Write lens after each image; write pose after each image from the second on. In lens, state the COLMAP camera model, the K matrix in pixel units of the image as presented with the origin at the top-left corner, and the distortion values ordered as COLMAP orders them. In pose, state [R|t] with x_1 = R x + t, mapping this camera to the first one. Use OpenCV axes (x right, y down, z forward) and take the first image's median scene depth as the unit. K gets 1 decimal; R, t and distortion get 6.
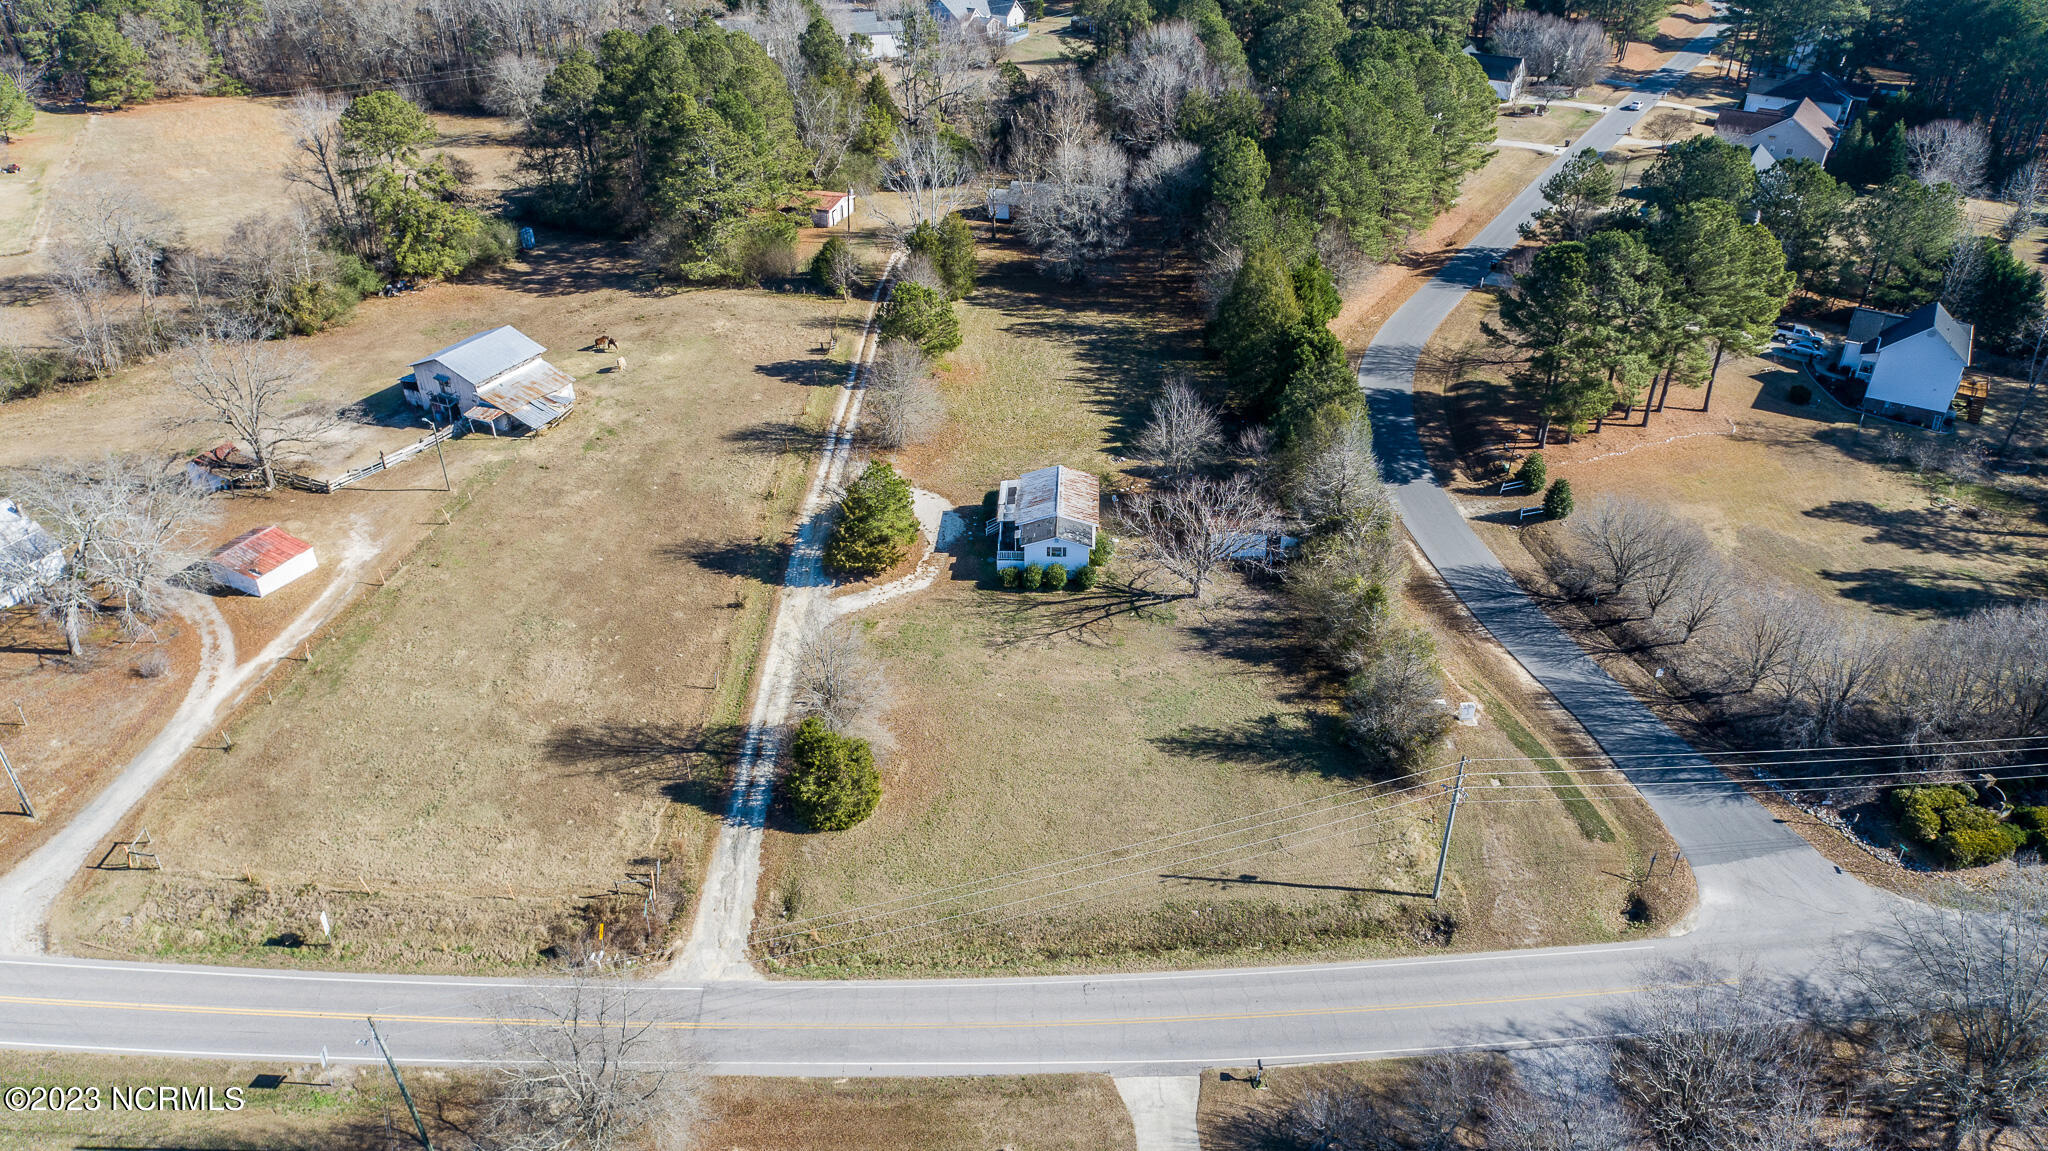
lens RADIAL K [[1408.3, 0, 1024.0], [0, 1408.3, 575.5], [0, 0, 1]] dist [-0.012216, 0.001101]
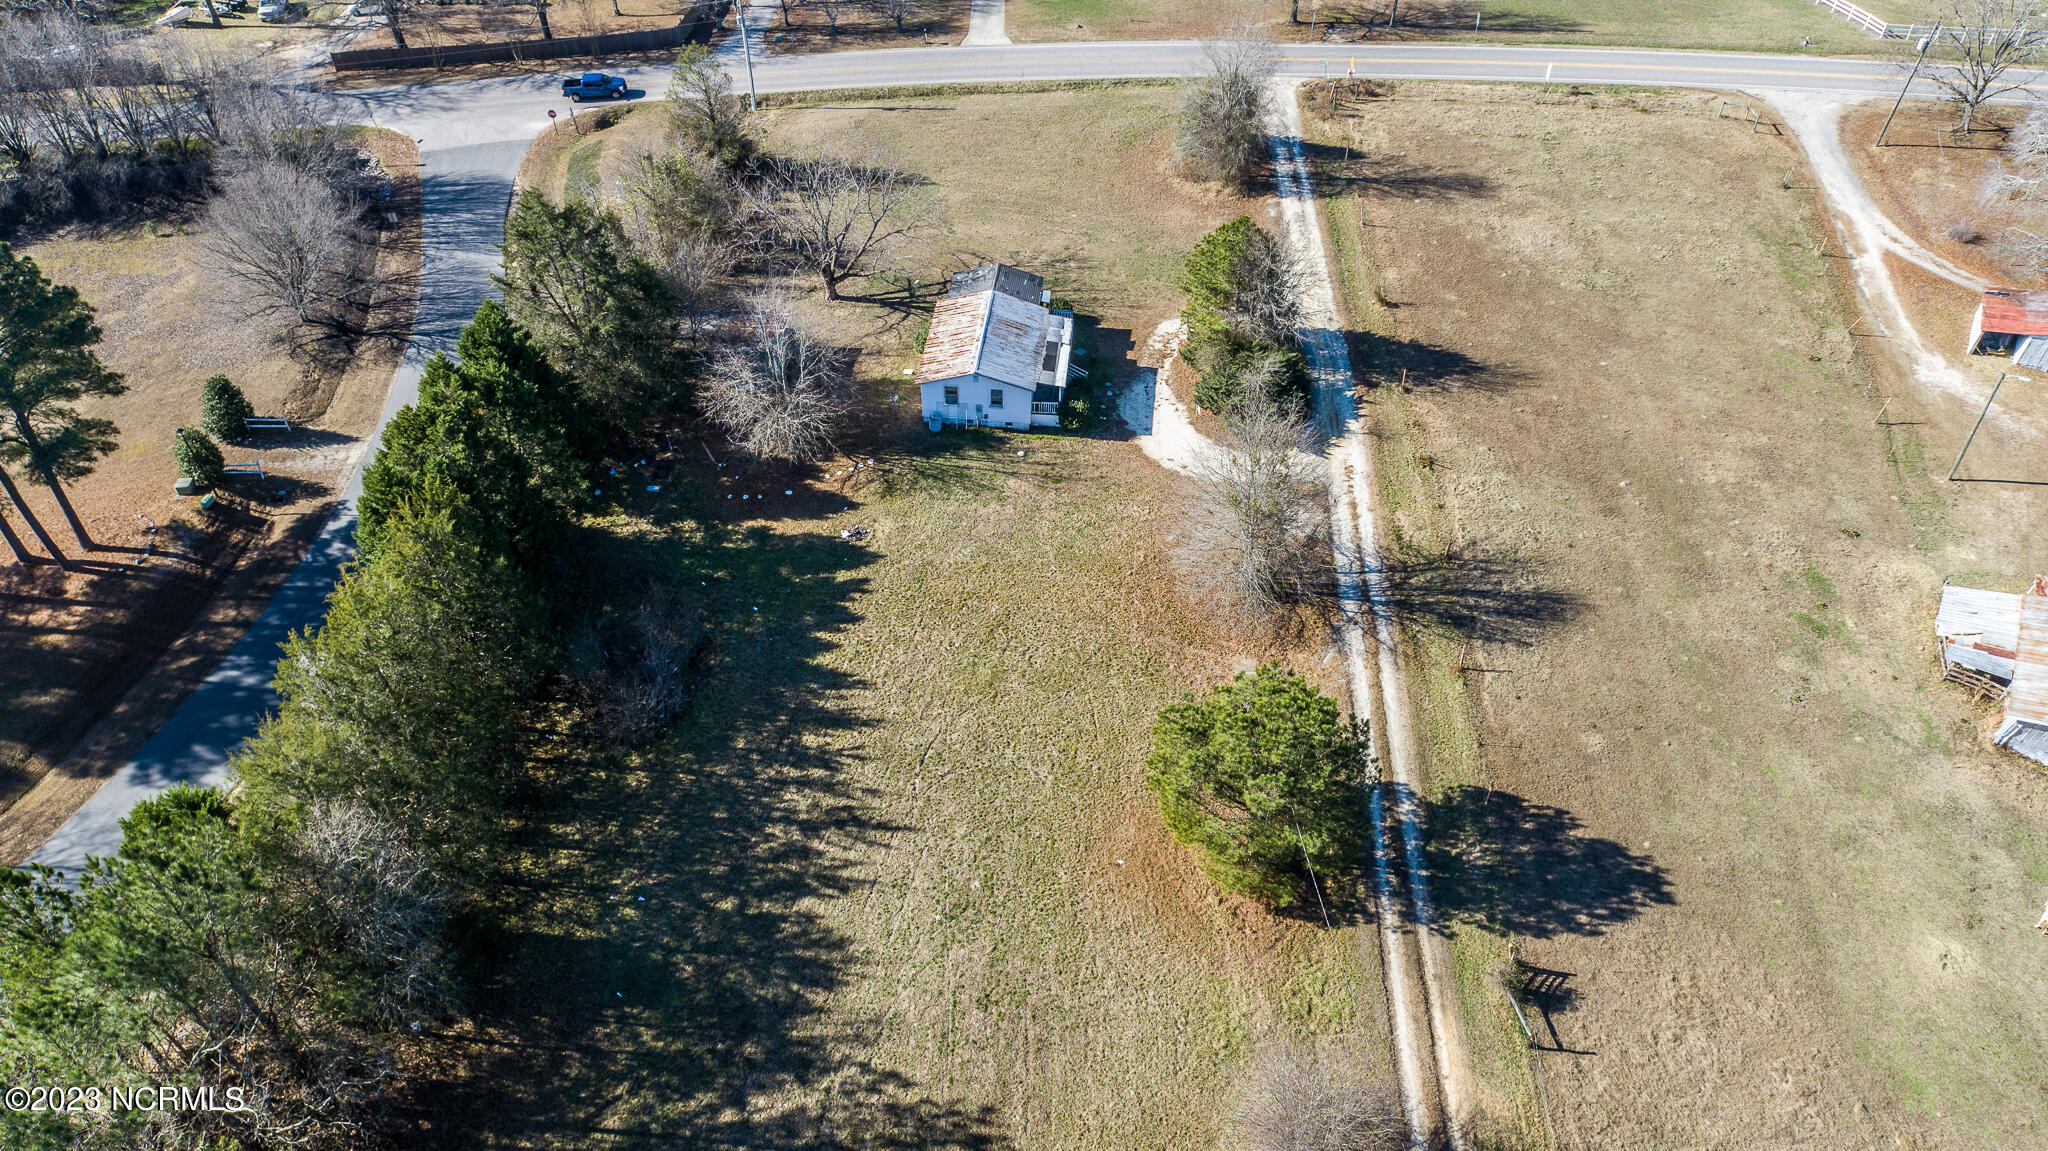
lens RADIAL K [[1408.3, 0, 1024.0], [0, 1408.3, 575.5], [0, 0, 1]] dist [-0.012216, 0.001101]
pose [[-0.998412, -0.042742, 0.036691, -0.025119], [0.024779, 0.251703, 0.967487, -0.682173], [-0.050588, 0.966860, -0.250244, 1.254803]]
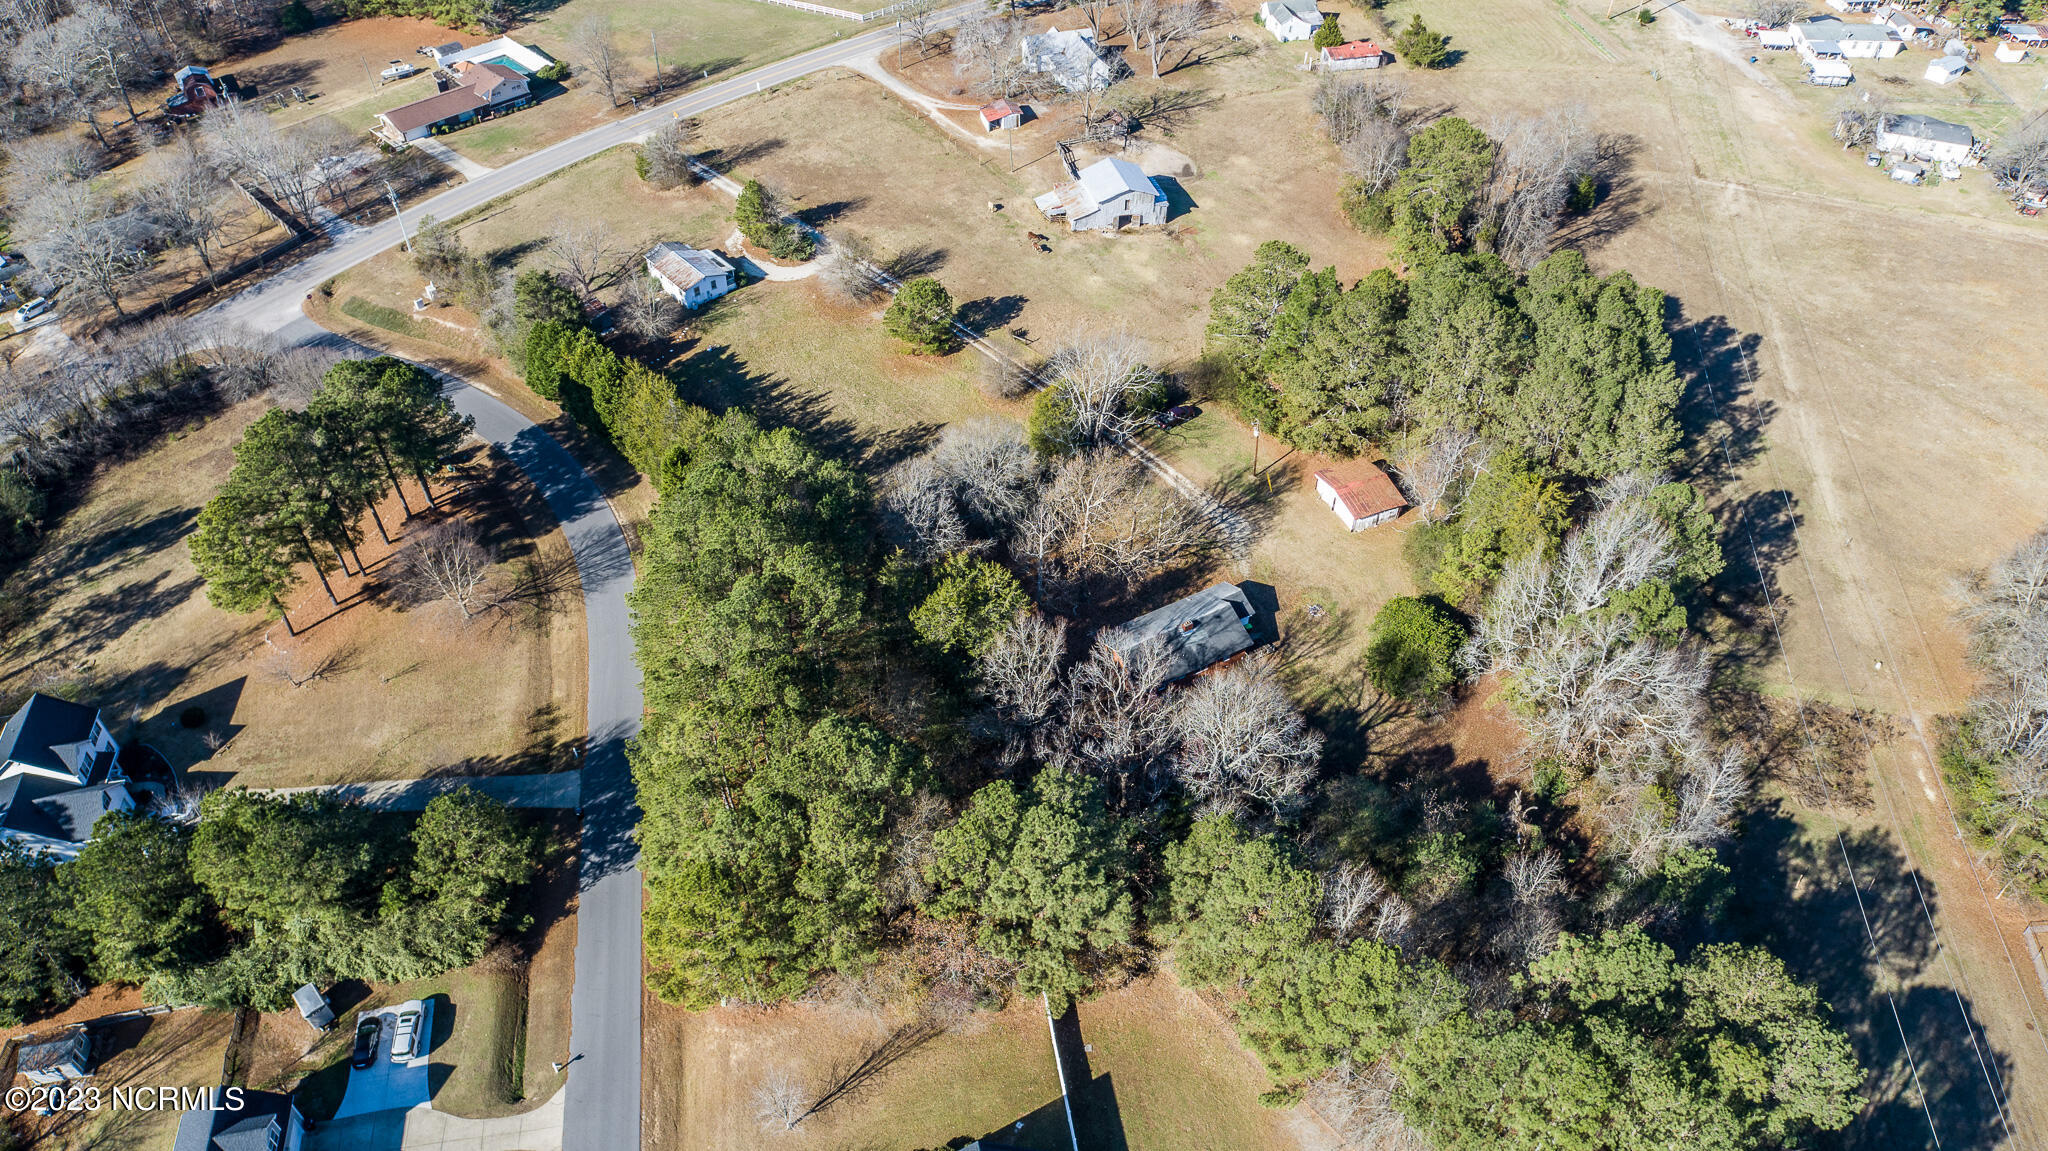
lens RADIAL K [[1408.3, 0, 1024.0], [0, 1408.3, 575.5], [0, 0, 1]] dist [-0.012216, 0.001101]
pose [[-0.734155, 0.463357, -0.496303, 0.689764], [-0.360574, 0.353304, 0.863228, -1.427460], [0.575328, 0.812697, -0.092305, 1.619788]]
